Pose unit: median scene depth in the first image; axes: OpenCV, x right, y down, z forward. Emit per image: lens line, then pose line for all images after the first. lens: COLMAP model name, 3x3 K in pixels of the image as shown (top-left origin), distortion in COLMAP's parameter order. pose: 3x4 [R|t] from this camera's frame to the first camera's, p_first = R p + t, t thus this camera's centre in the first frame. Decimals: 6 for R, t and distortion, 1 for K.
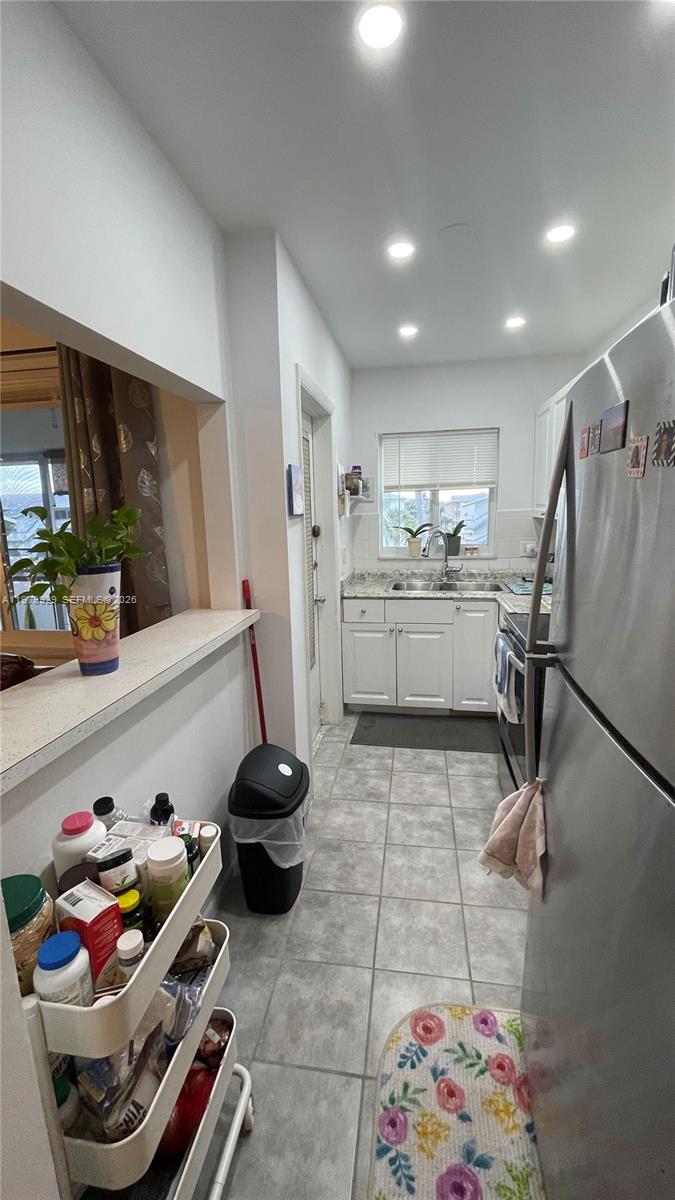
lens RADIAL K [[486.7, 0, 341.0], [0, 486.7, 601.4], [0, 0, 1]] dist [-0.004158, 0.002443]
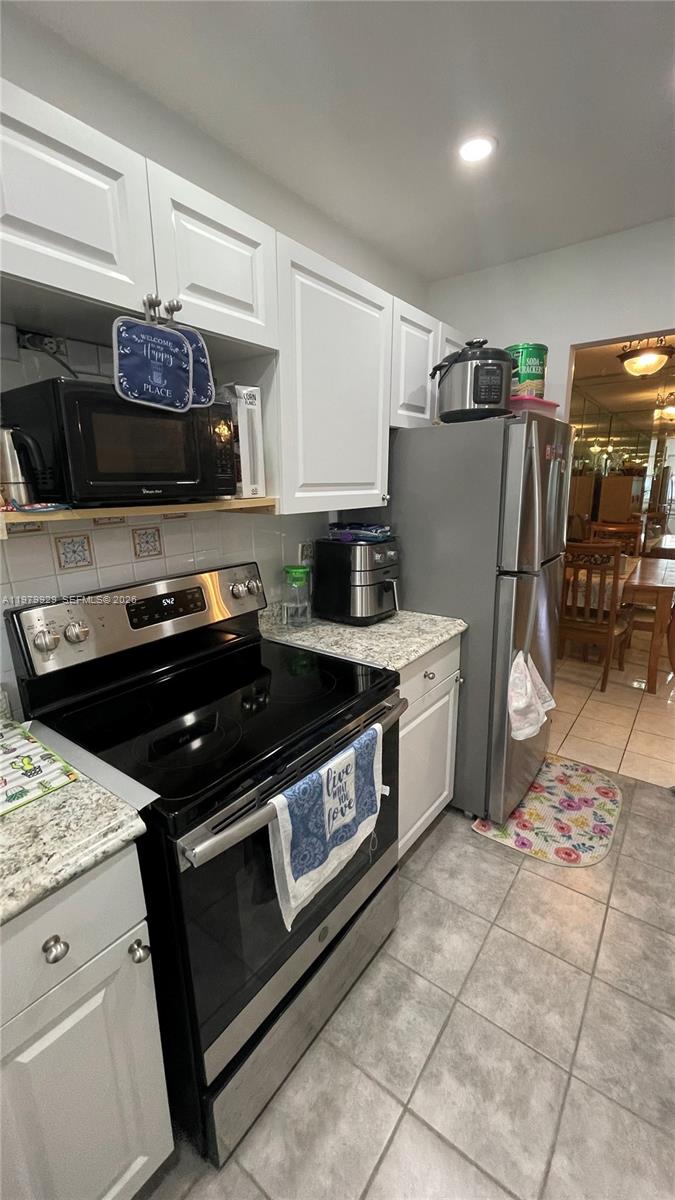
lens RADIAL K [[486.7, 0, 340.6], [0, 486.7, 599.5], [0, 0, 1]] dist [-0.004158, 0.002443]
pose [[-0.887781, -0.078098, 0.453591, 0.081700], [0.113711, 0.917734, 0.380572, -0.185311], [-0.445998, 0.389443, -0.805866, 0.962528]]
